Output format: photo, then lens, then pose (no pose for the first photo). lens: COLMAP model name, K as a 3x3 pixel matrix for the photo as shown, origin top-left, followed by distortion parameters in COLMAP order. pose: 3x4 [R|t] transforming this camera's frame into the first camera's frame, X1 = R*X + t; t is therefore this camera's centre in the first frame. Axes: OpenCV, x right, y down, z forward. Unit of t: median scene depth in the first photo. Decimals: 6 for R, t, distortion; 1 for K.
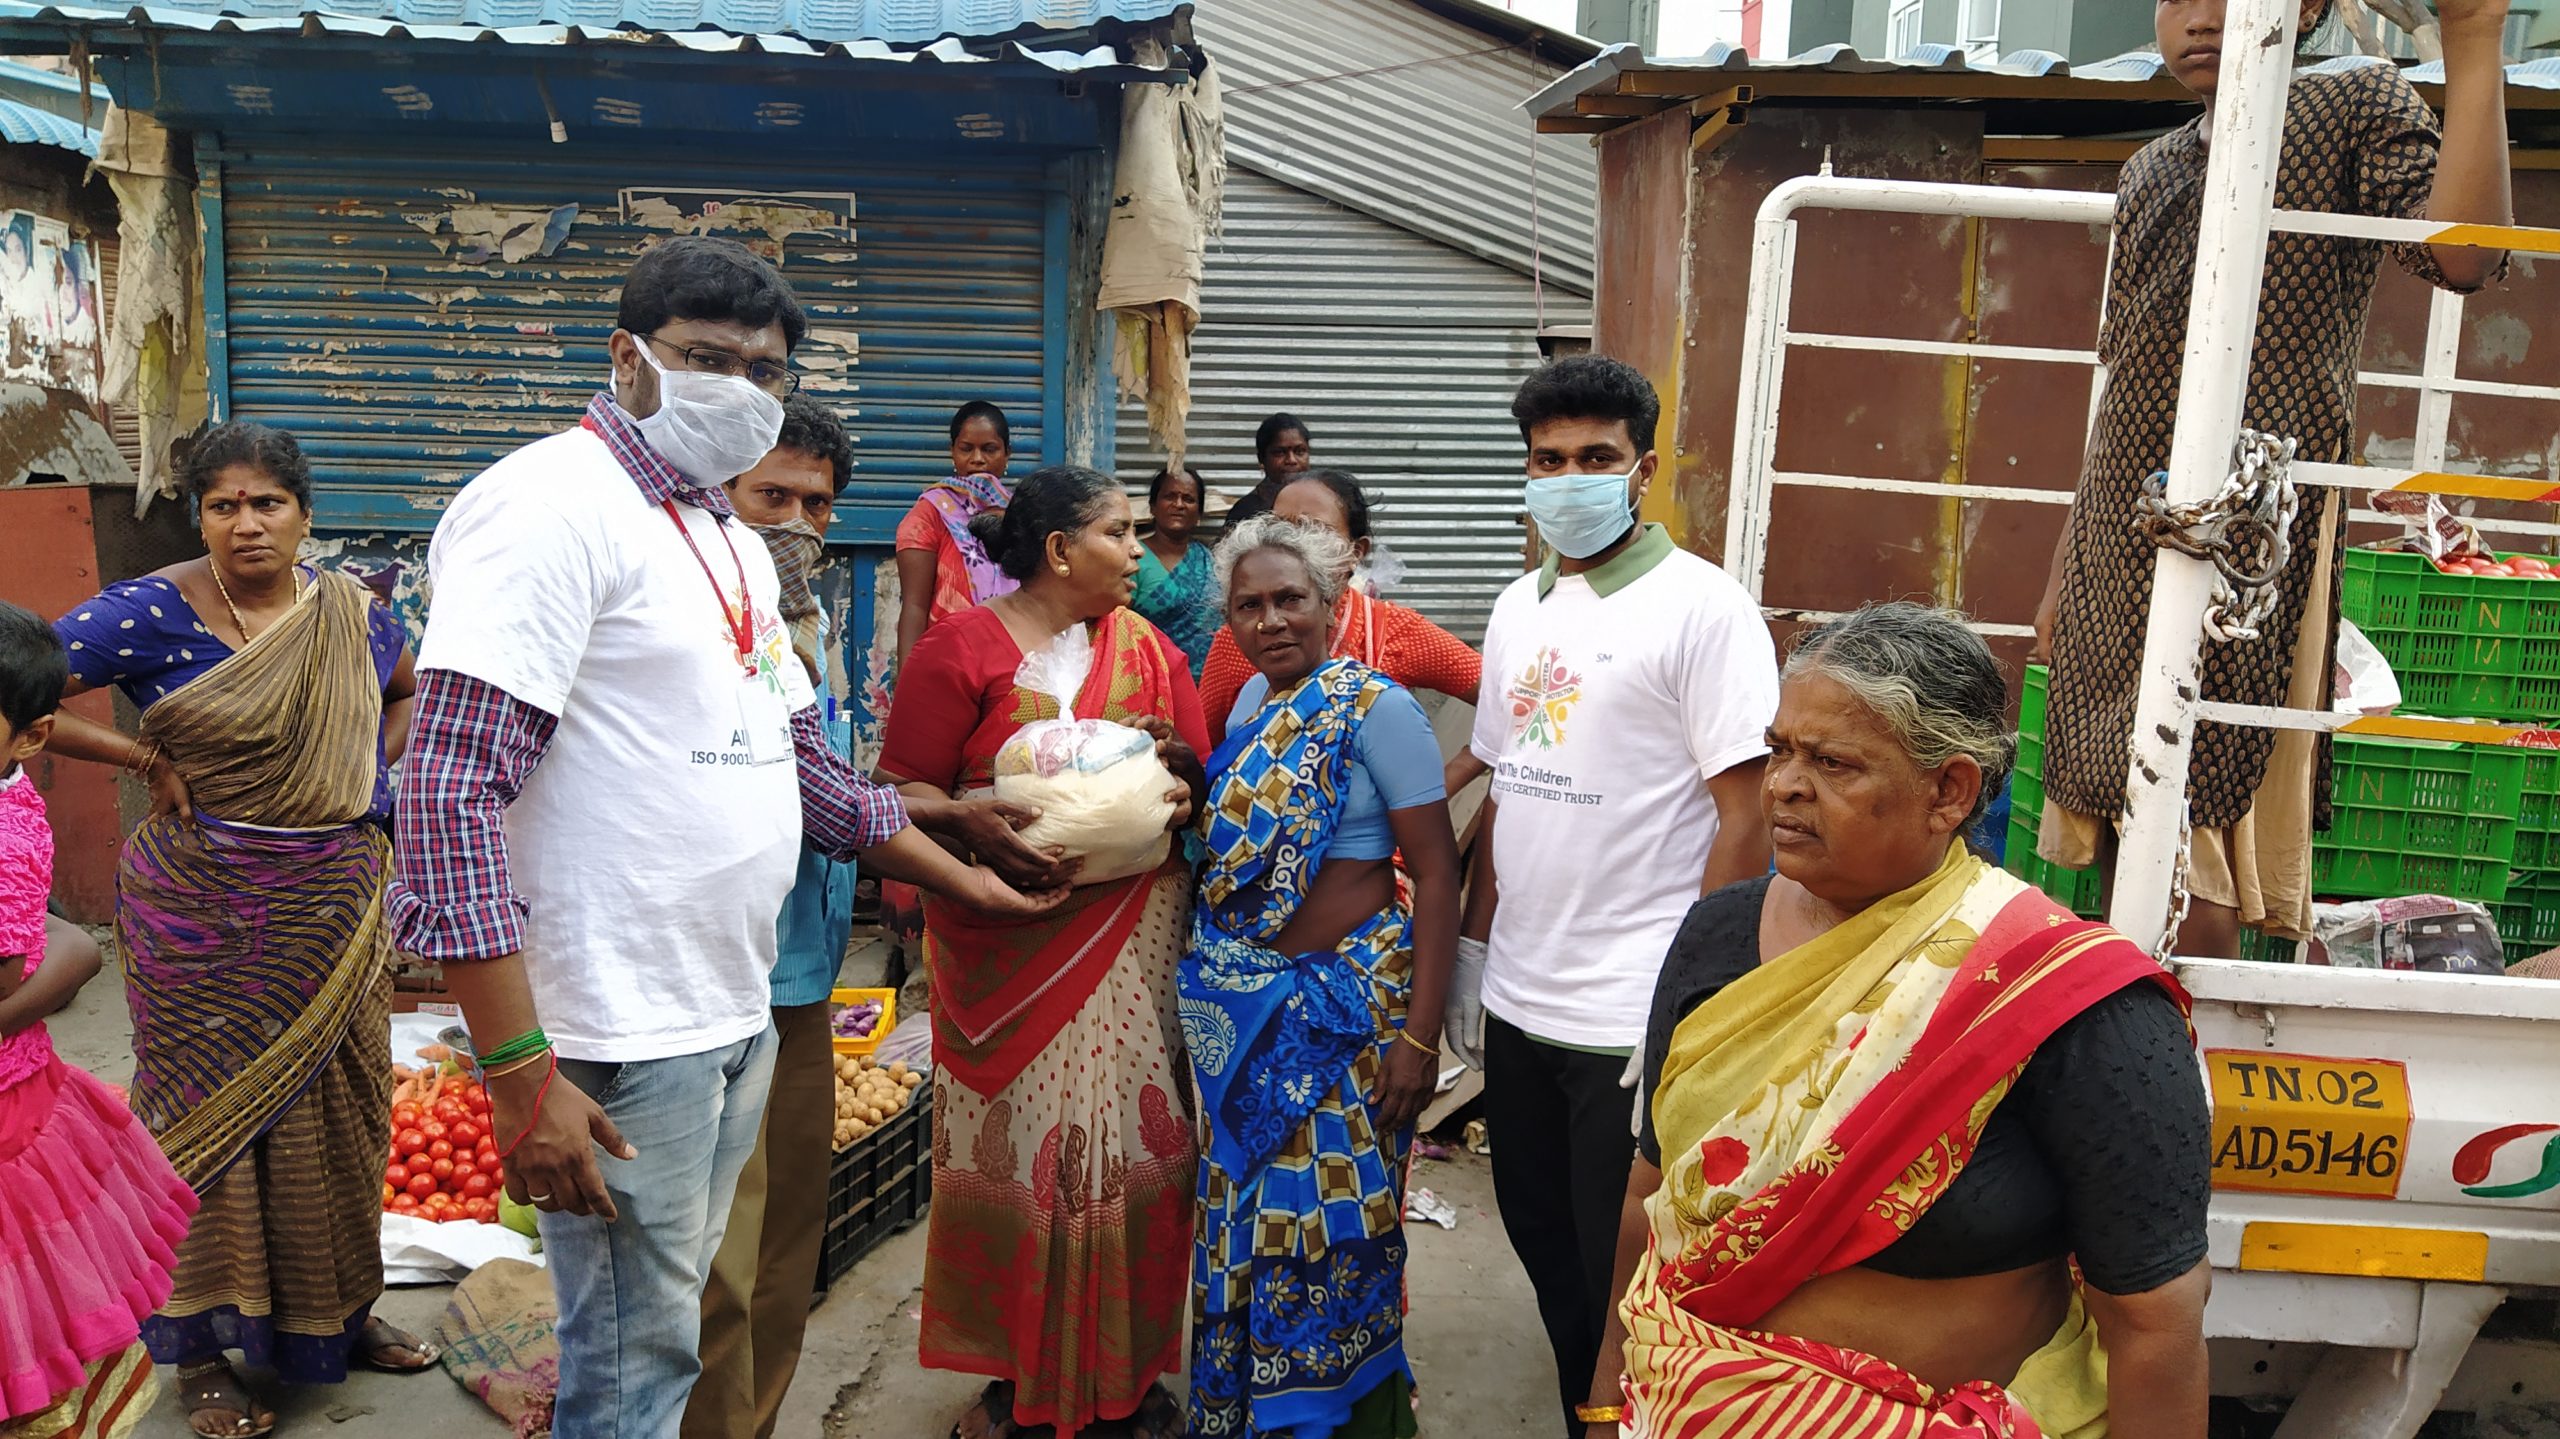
lens RADIAL K [[1933.9, 0, 1309.9], [0, 1933.9, 715.4], [0, 0, 1]] dist [0.147520, -0.194567]
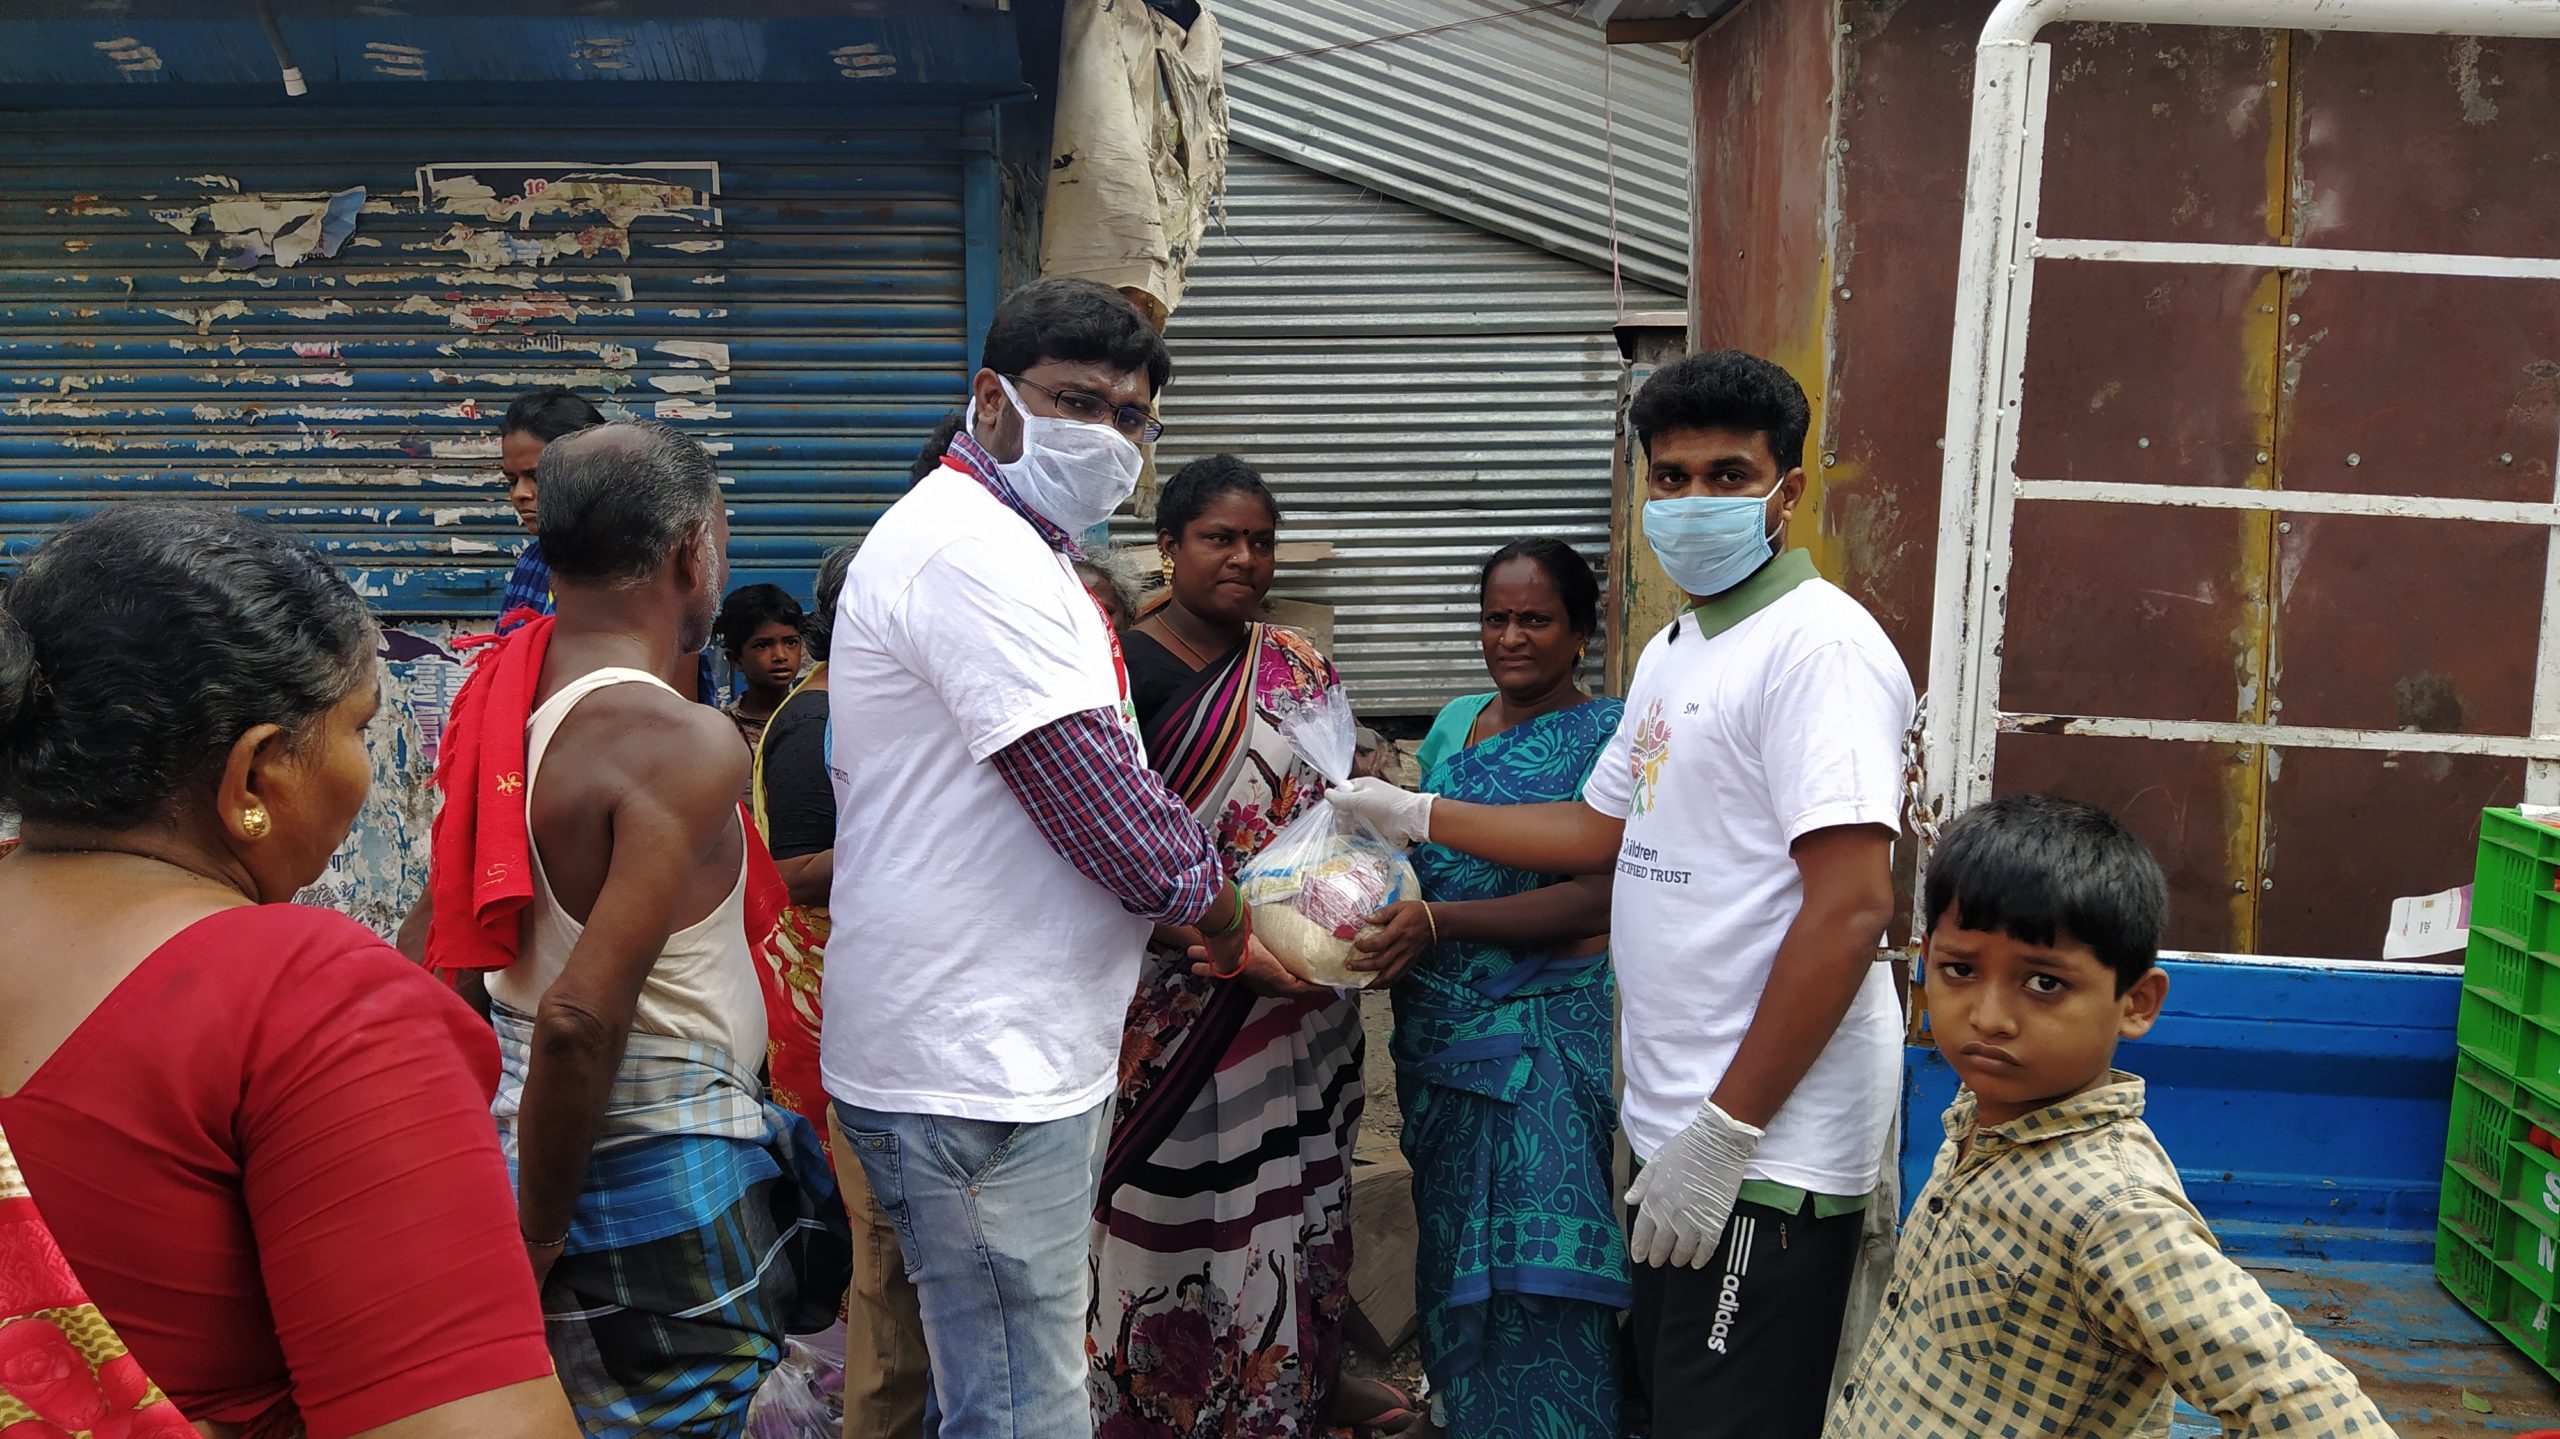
lens RADIAL K [[1933.9, 0, 1309.9], [0, 1933.9, 715.4], [0, 0, 1]] dist [0.147520, -0.194567]
pose [[0.998643, -0.020298, -0.047966, 0.032448], [0.019200, 0.999546, -0.023228, -0.026989], [0.048416, 0.022275, 0.998579, 0.244678]]
